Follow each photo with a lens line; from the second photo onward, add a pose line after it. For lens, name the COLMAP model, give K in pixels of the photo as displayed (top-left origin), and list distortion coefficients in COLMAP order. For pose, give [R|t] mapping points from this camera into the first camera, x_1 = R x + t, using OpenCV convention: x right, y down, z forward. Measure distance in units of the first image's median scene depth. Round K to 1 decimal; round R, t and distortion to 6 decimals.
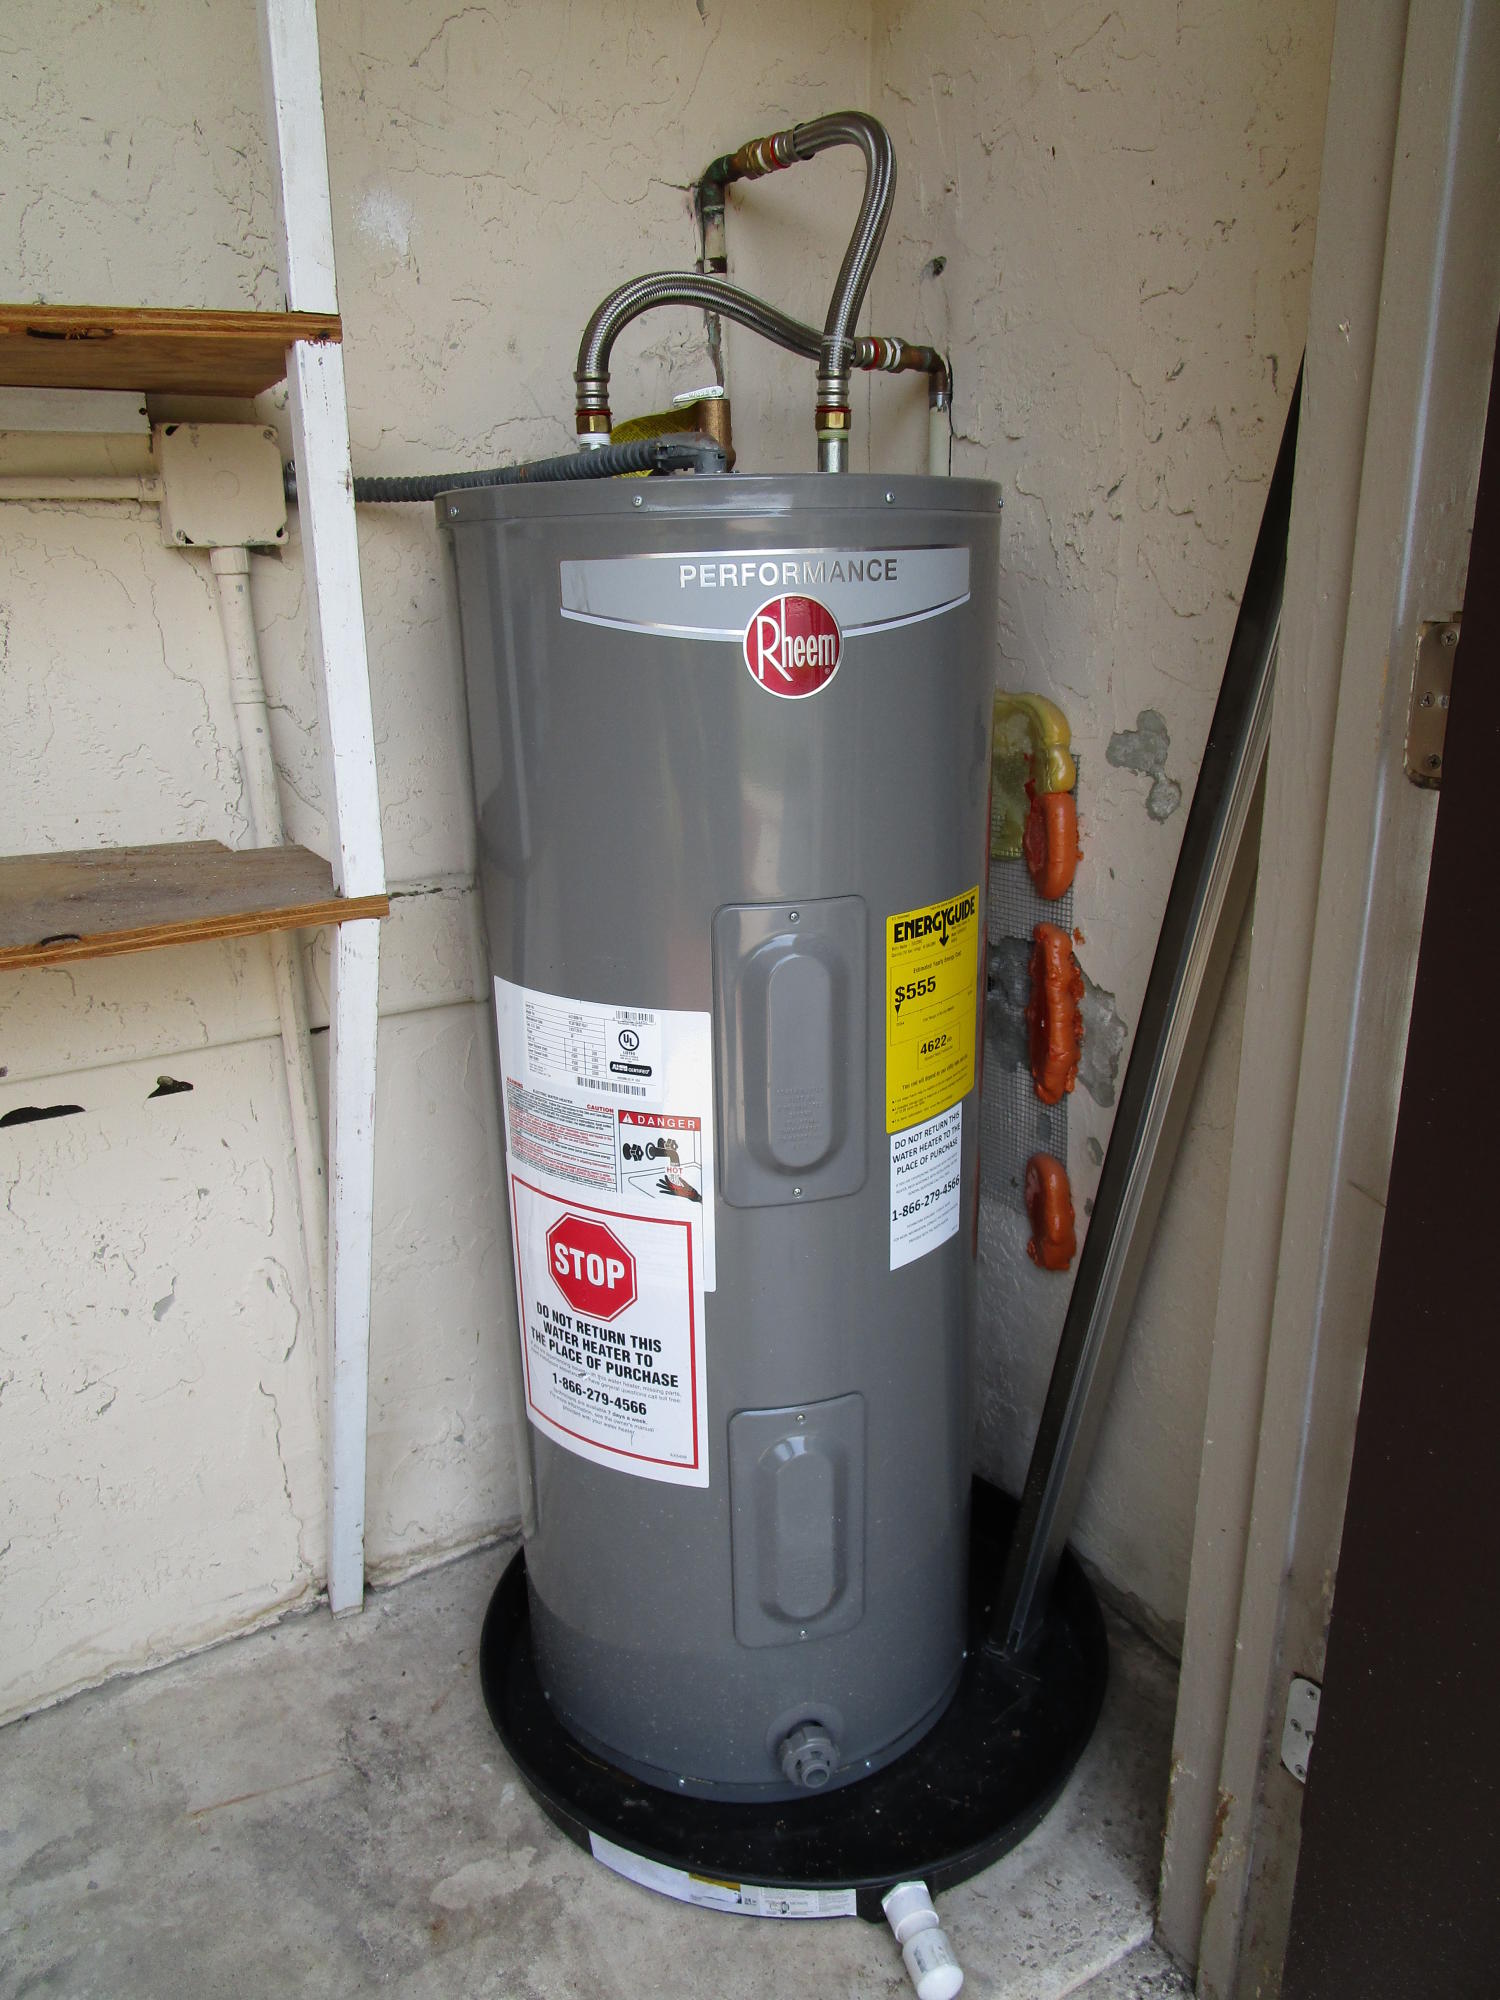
lens RADIAL K [[1416.9, 0, 747.2], [0, 1416.9, 1002.4], [0, 0, 1]] dist [-0.026575, -0.001787]
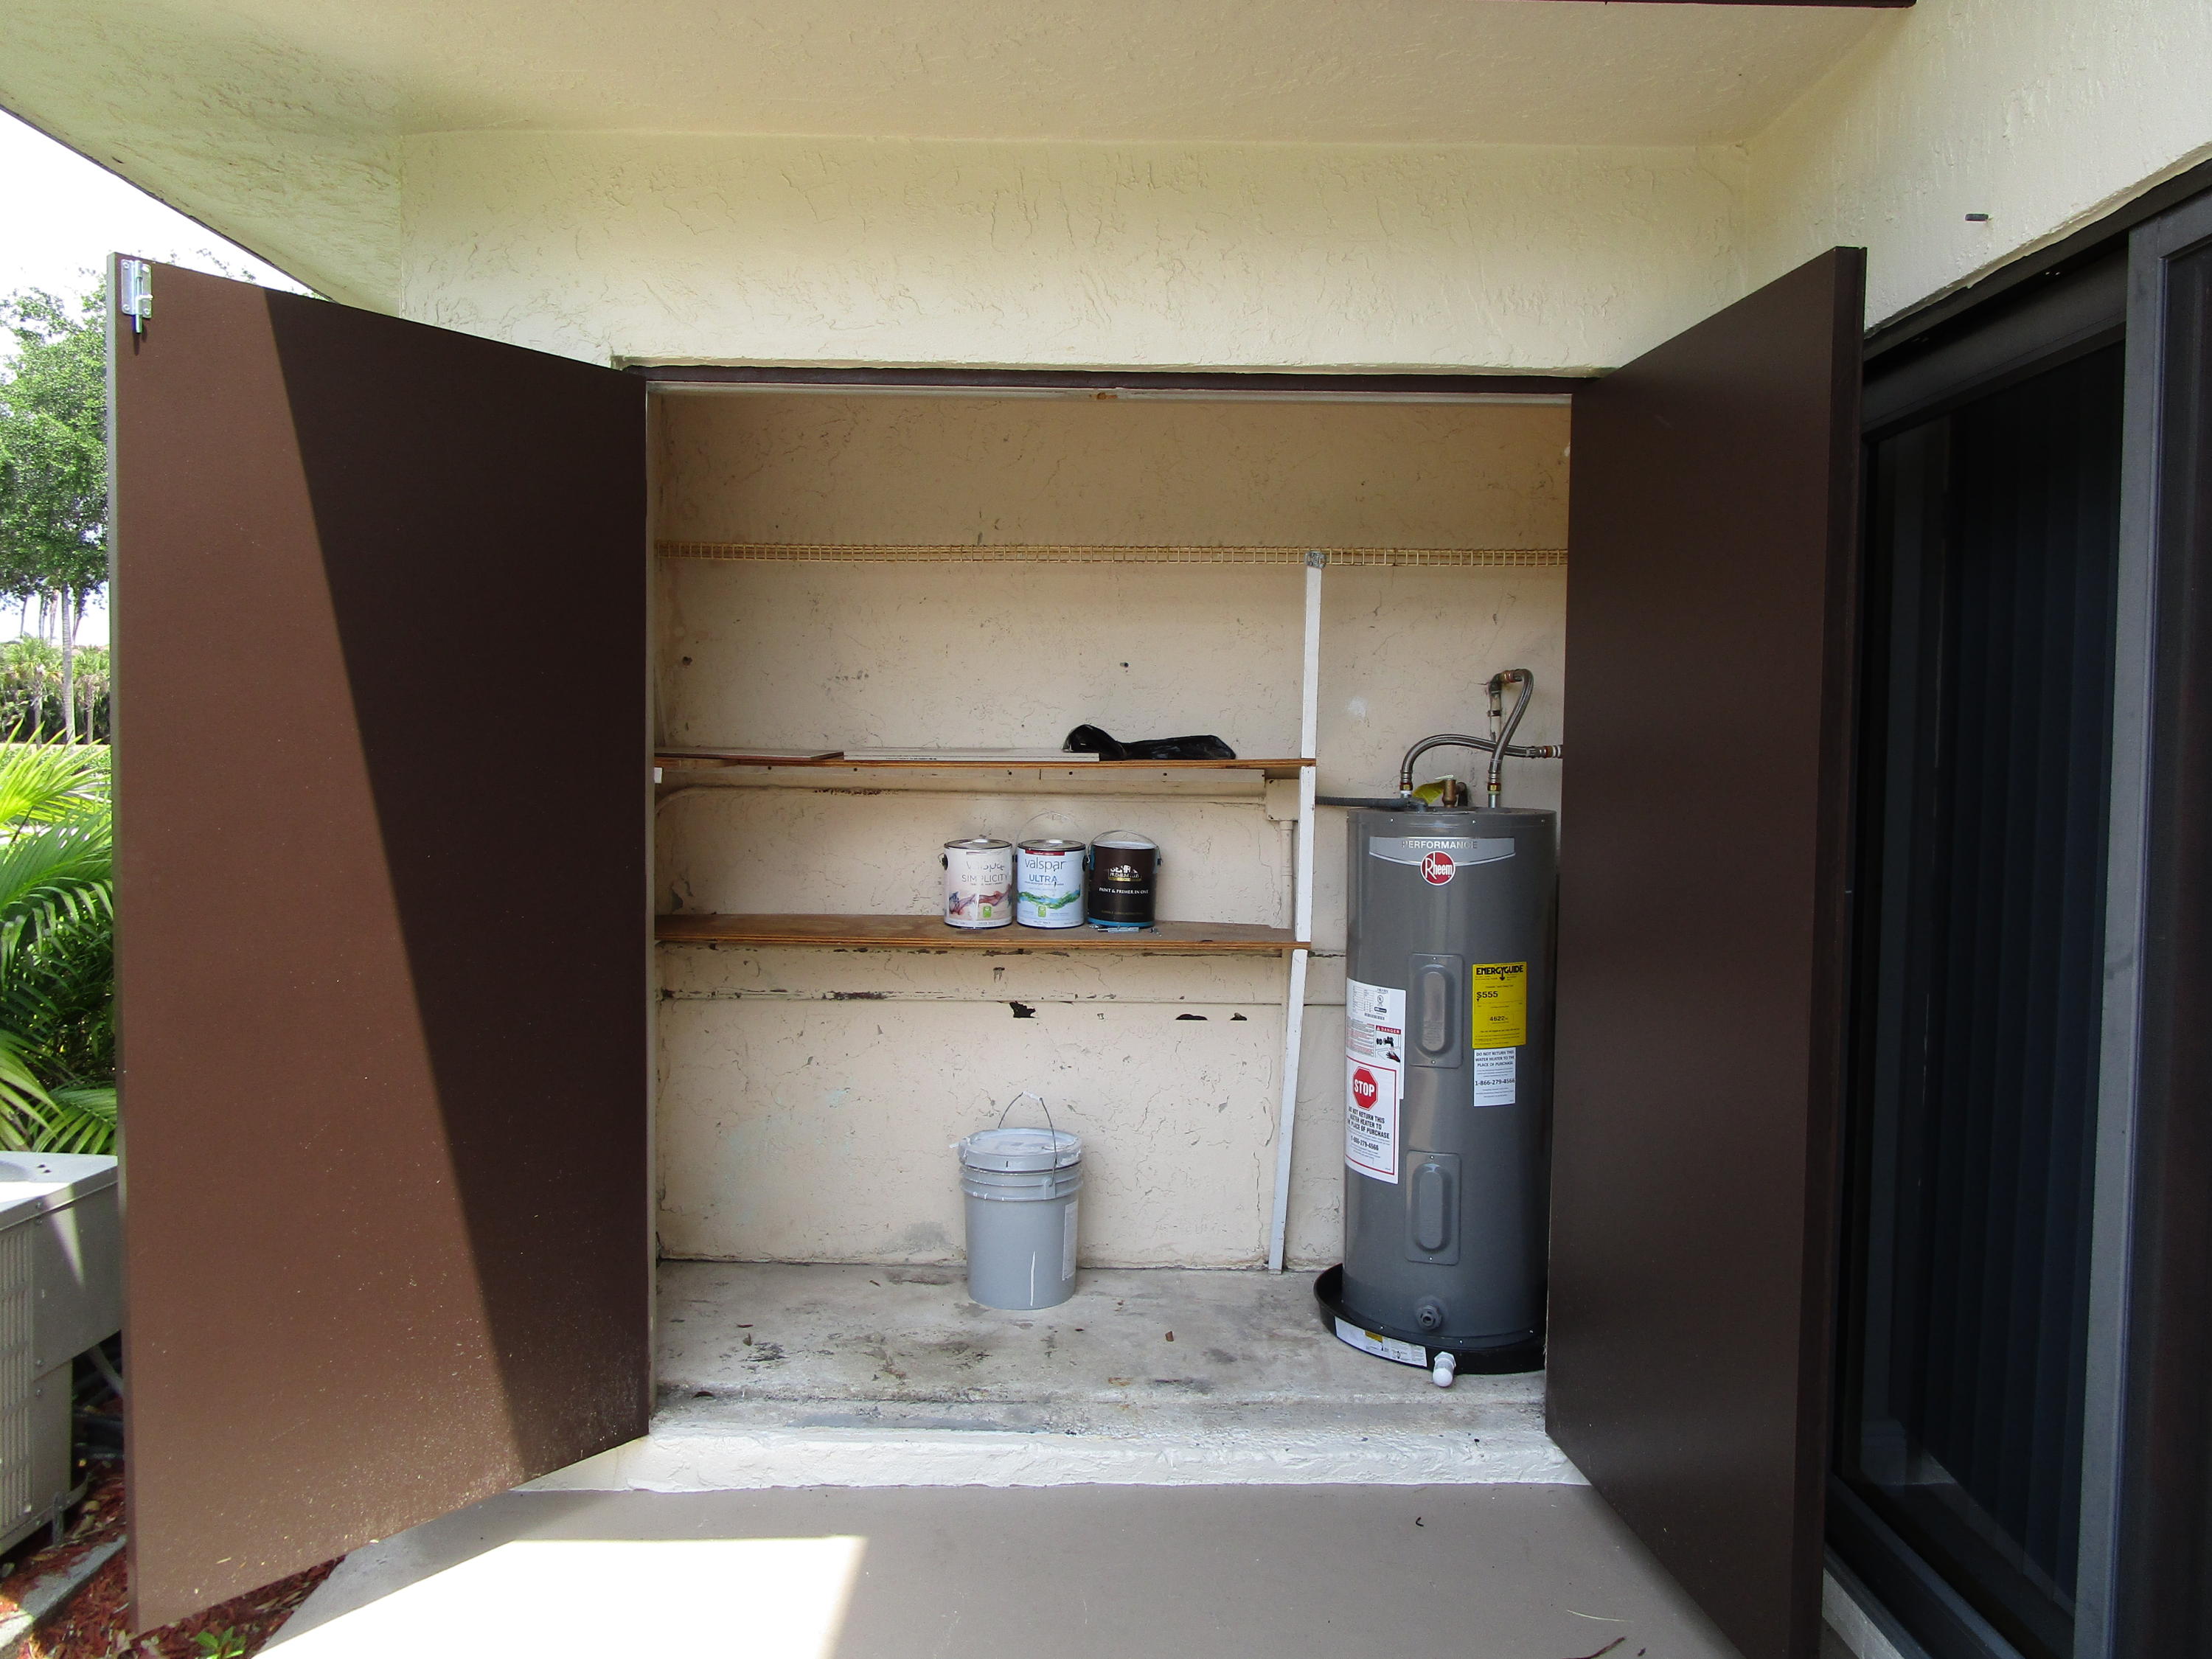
lens RADIAL K [[1567.1, 0, 1105.2], [0, 1567.1, 827.7], [0, 0, 1]] dist [-0.026575, -0.001787]
pose [[0.848169, 0.048340, -0.527516, 1.028490], [-0.179734, 0.963016, -0.200739, 0.401862], [0.498303, 0.265073, 0.825488, -1.849841]]
